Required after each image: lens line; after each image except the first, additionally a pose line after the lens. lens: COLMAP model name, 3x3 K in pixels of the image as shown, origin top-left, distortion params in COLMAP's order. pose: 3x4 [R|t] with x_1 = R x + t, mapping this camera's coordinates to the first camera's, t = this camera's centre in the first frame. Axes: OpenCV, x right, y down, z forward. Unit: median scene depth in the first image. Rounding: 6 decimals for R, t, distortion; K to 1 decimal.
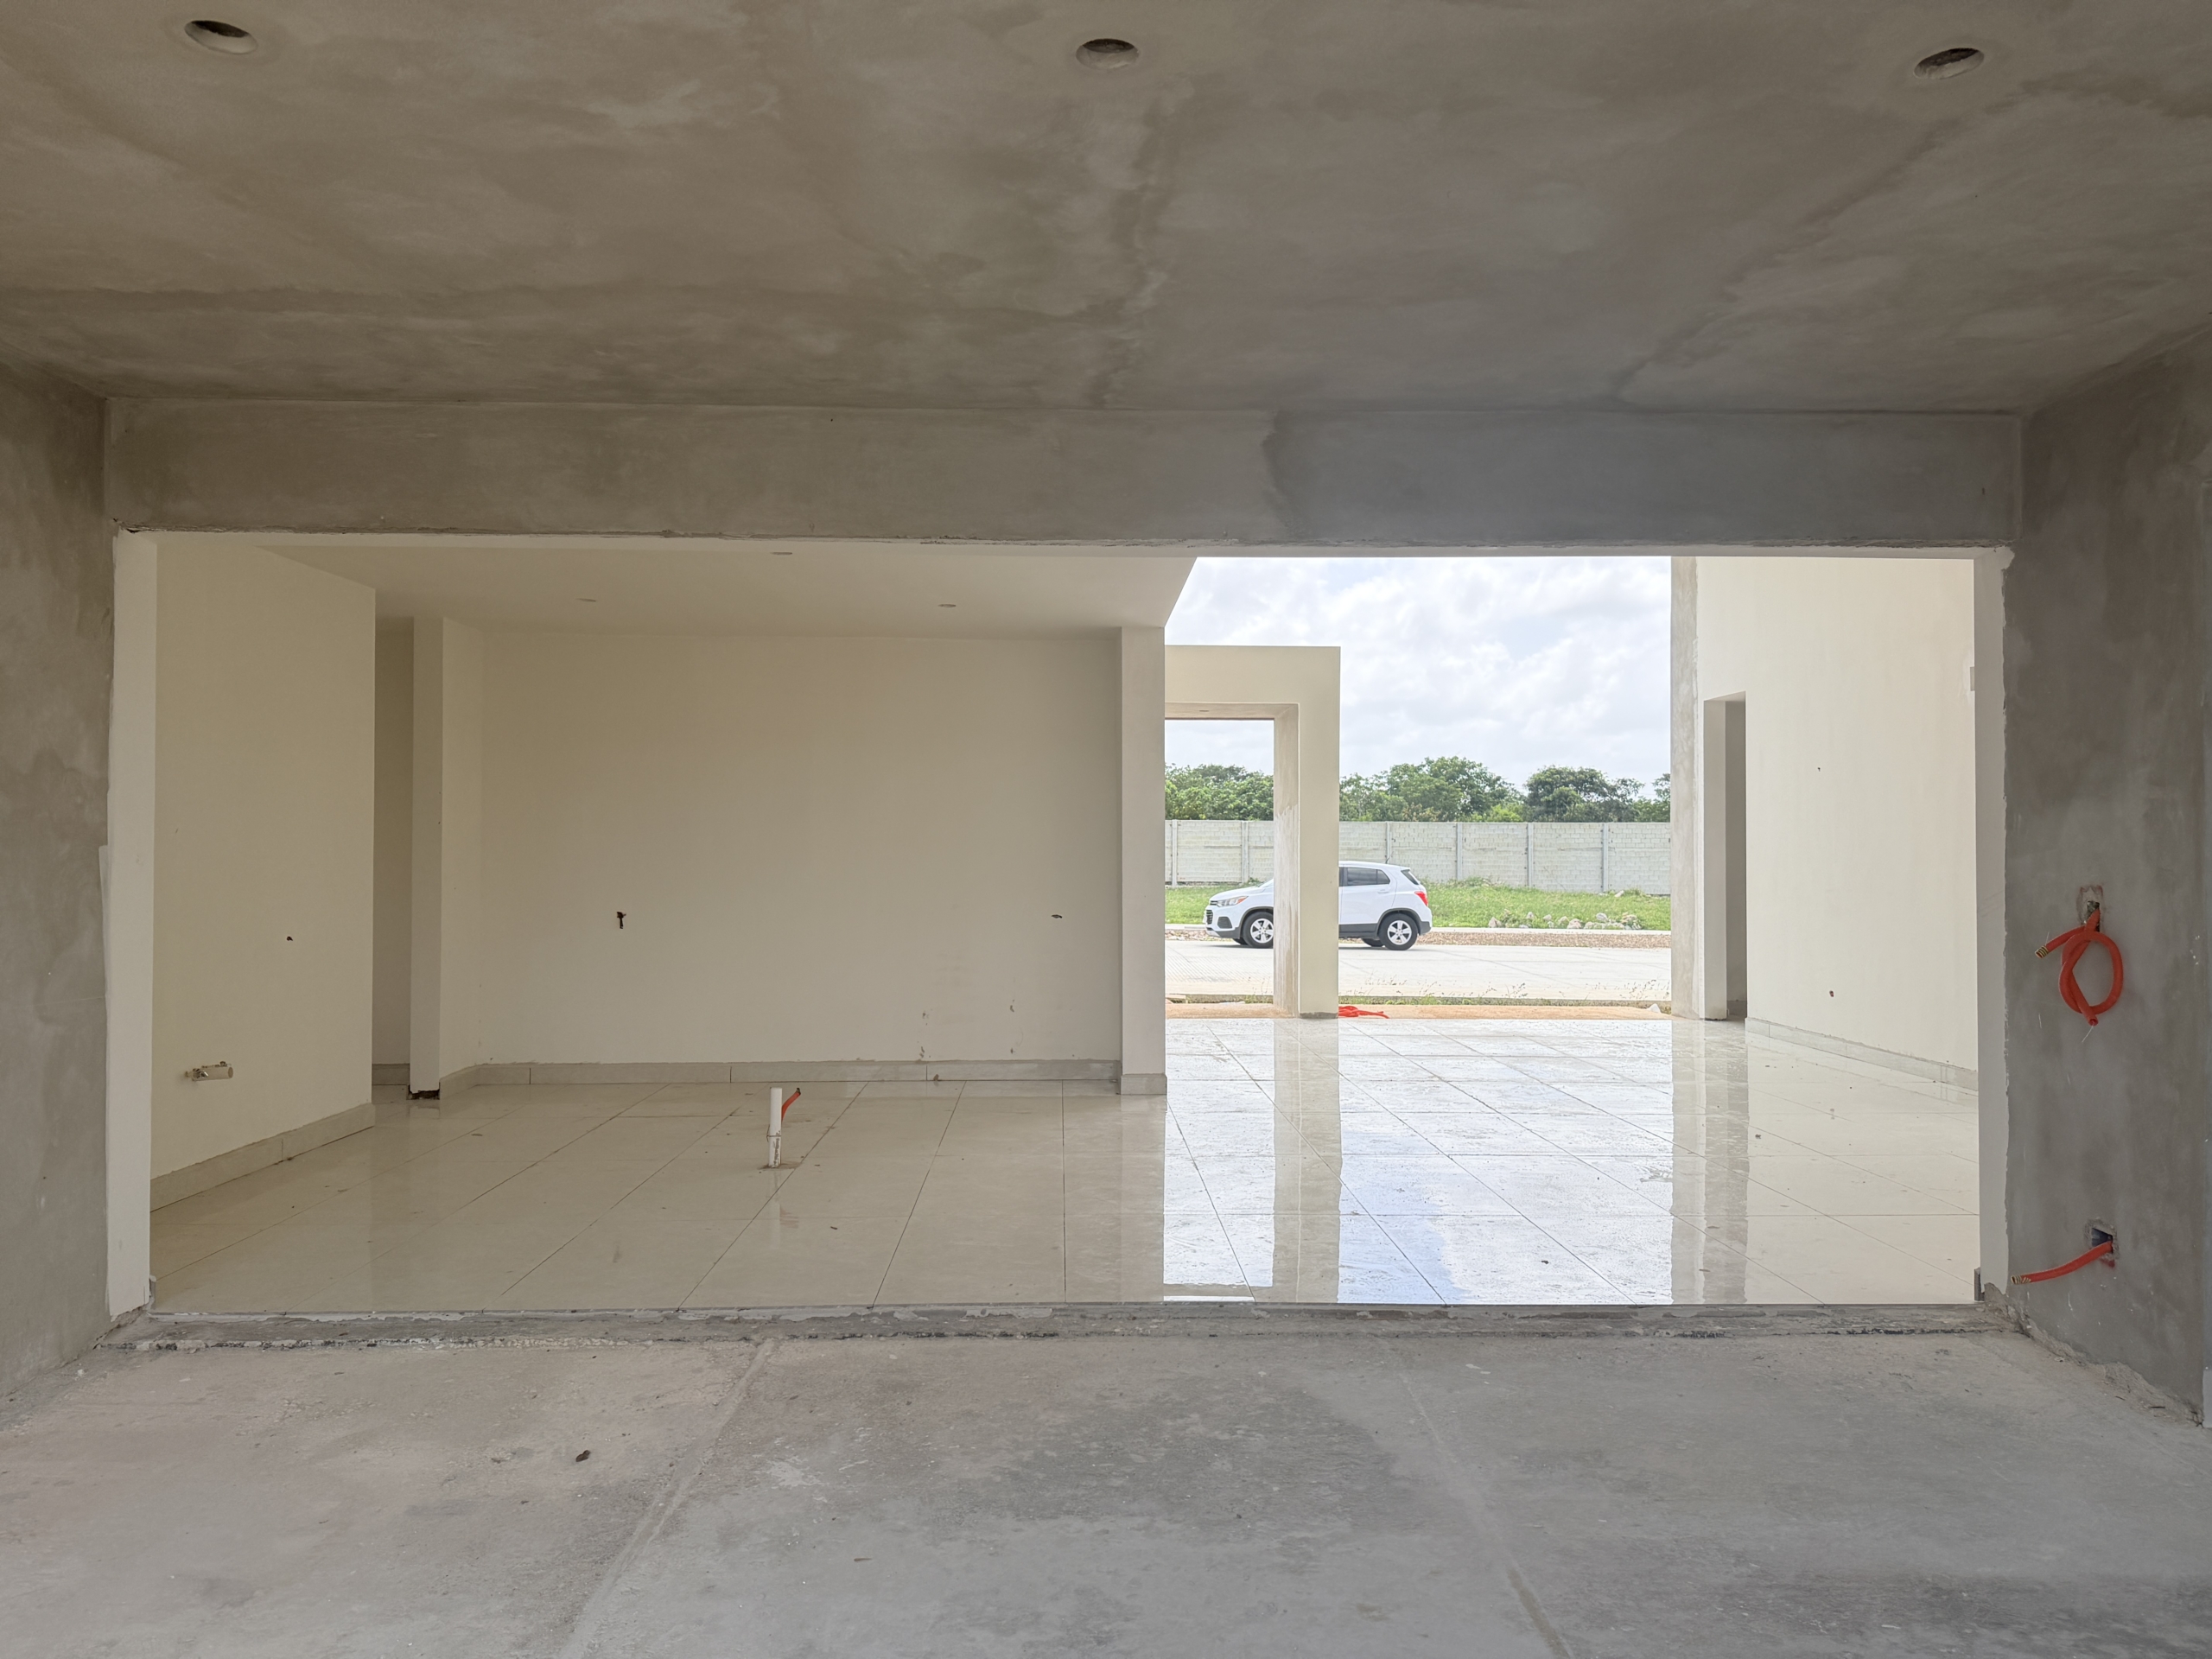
lens RADIAL K [[1563.1, 0, 1097.2], [0, 1563.1, 838.2], [0, 0, 1]] dist [-0.002034, -0.005120]
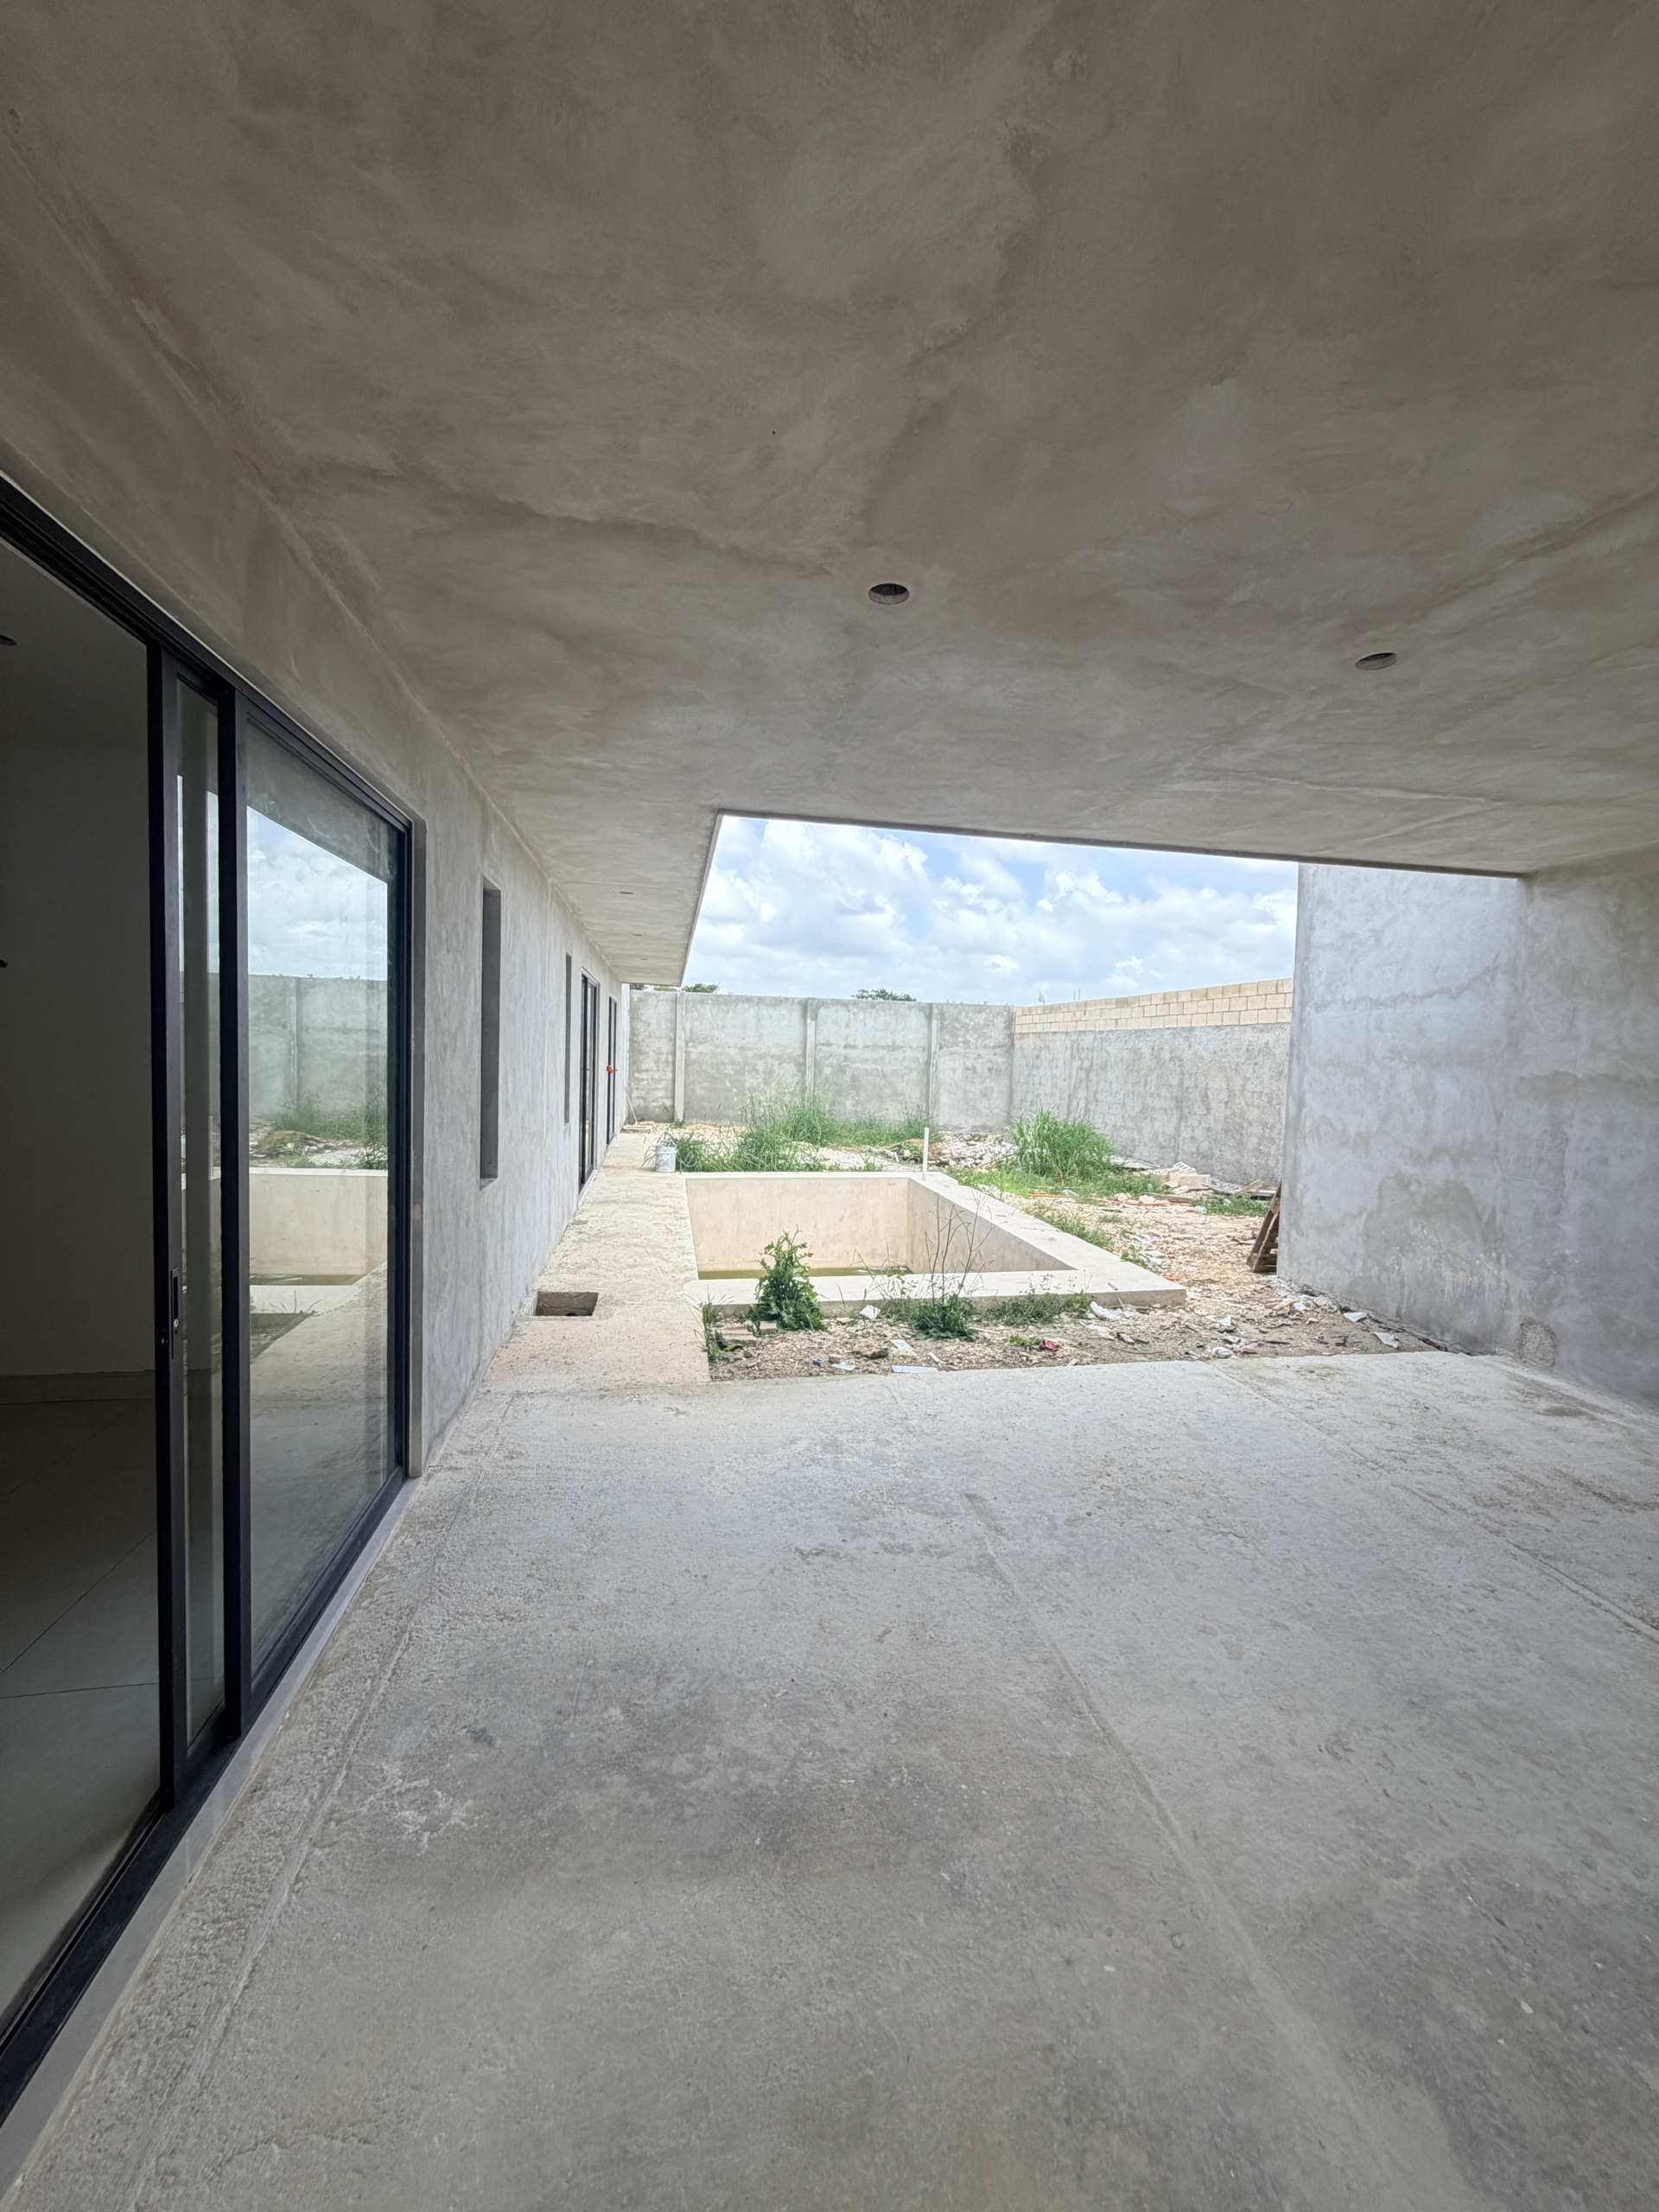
lens RADIAL K [[889.6, 0, 829.9], [0, 889.6, 1103.5], [0, 0, 1]] dist [-0.001687, -0.000187]
pose [[-0.987112, -0.021816, -0.158540, 0.469240], [-0.030404, 0.998187, 0.051945, -0.032272], [0.157119, 0.056096, -0.985985, 1.199554]]
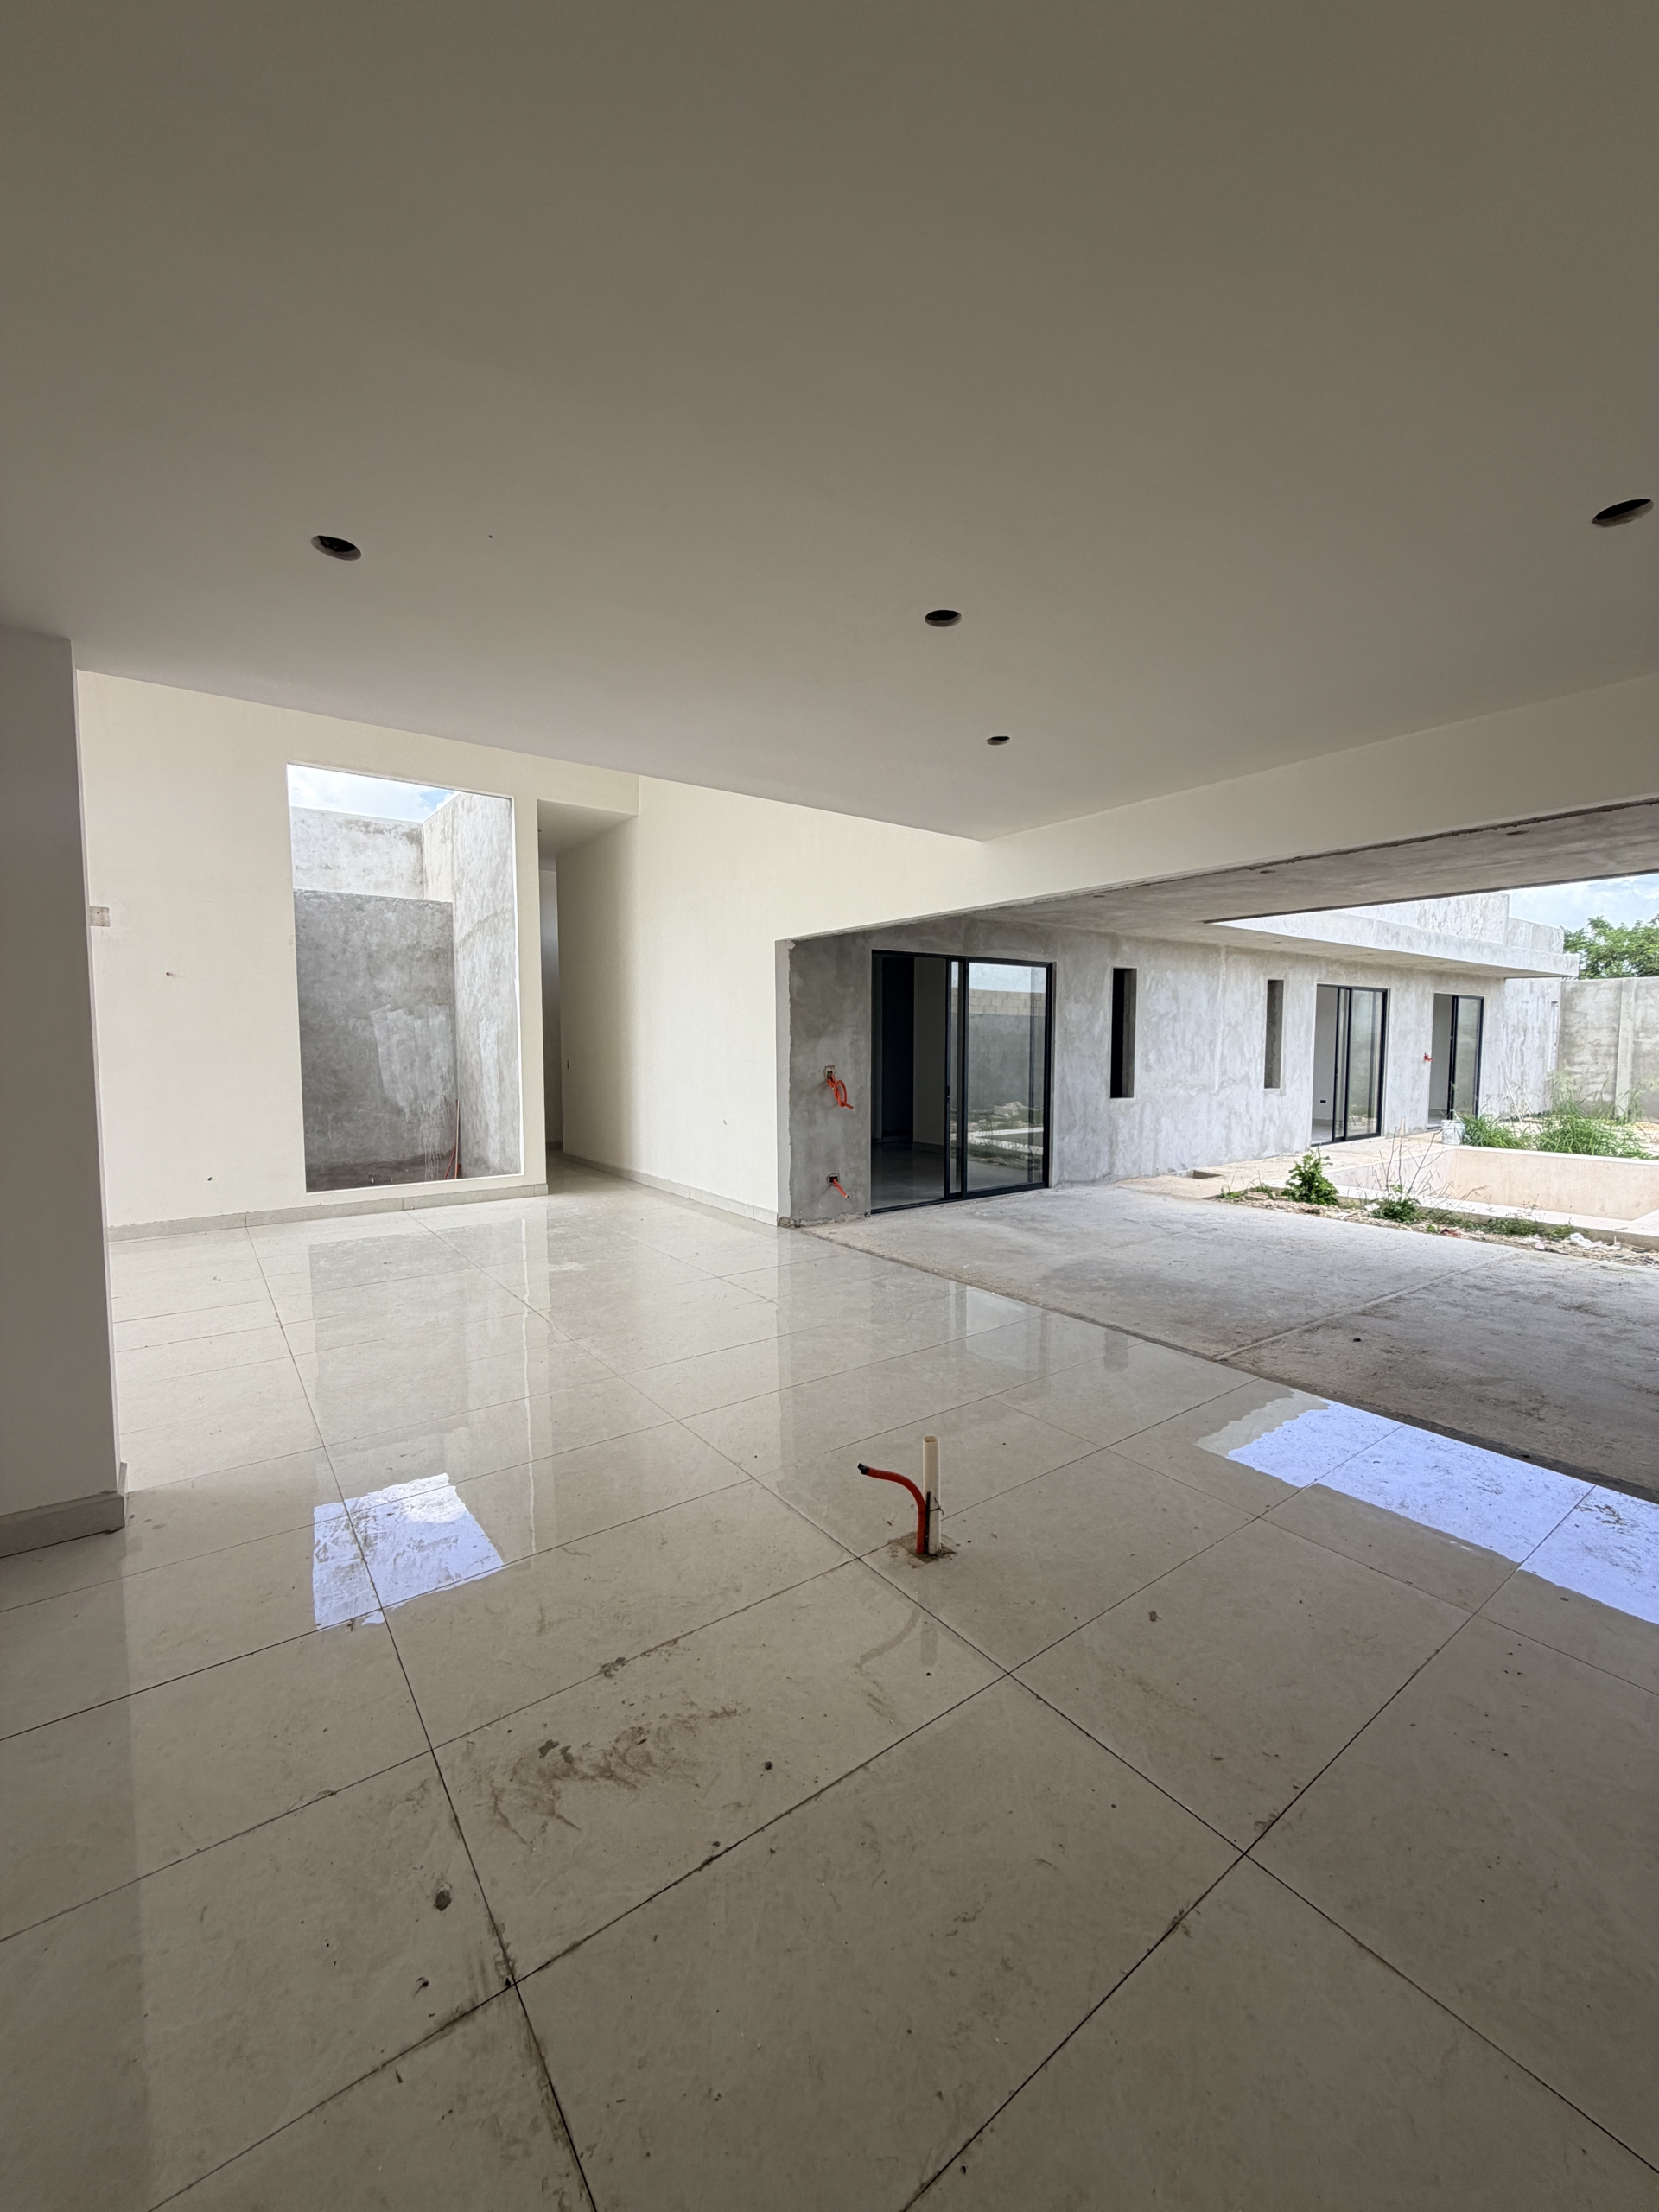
lens RADIAL K [[889.6, 0, 822.3], [0, 889.6, 1098.6], [0, 0, 1]] dist [-0.001687, -0.000187]
pose [[-0.568105, -0.059265, 0.820819, -0.825720], [-0.008142, 0.997760, 0.066405, -0.021989], [-0.822916, 0.031042, -0.567315, 2.108567]]
